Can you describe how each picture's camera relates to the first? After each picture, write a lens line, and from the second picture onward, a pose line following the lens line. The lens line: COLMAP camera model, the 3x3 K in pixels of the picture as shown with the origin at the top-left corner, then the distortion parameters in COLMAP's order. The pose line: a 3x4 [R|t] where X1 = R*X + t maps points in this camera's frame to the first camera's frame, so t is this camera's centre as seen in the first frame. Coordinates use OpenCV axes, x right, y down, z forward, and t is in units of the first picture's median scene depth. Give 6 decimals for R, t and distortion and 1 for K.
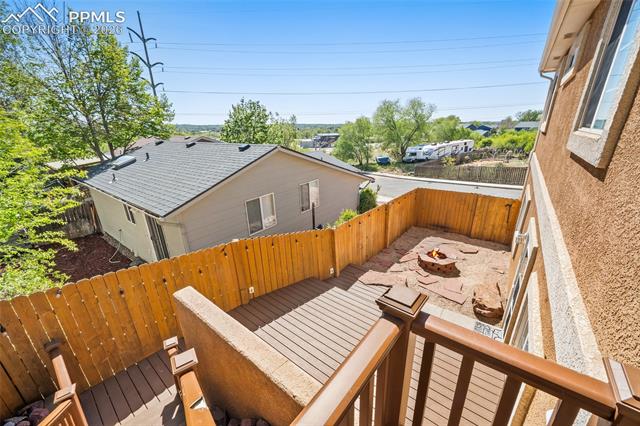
lens RADIAL K [[253.1, 0, 318.5], [0, 253.1, 209.0], [0, 0, 1]] dist [-0.001992, 0.000045]
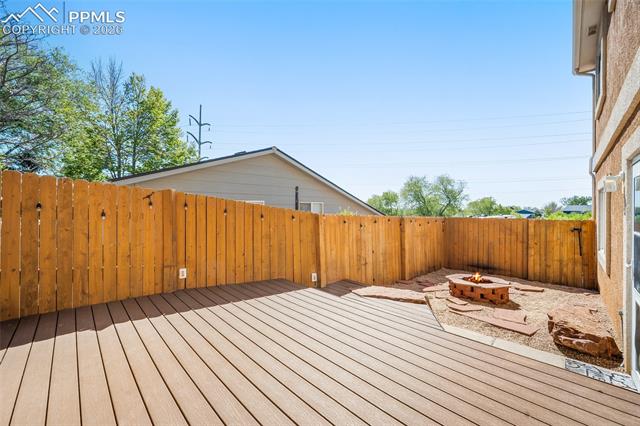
lens RADIAL K [[253.1, 0, 318.5], [0, 253.1, 209.0], [0, 0, 1]] dist [-0.001992, 0.000045]
pose [[0.990814, 0.026520, -0.132606, 0.113793], [-0.070336, 0.938575, -0.337832, 0.227765], [0.115501, 0.344056, 0.931818, 0.220379]]
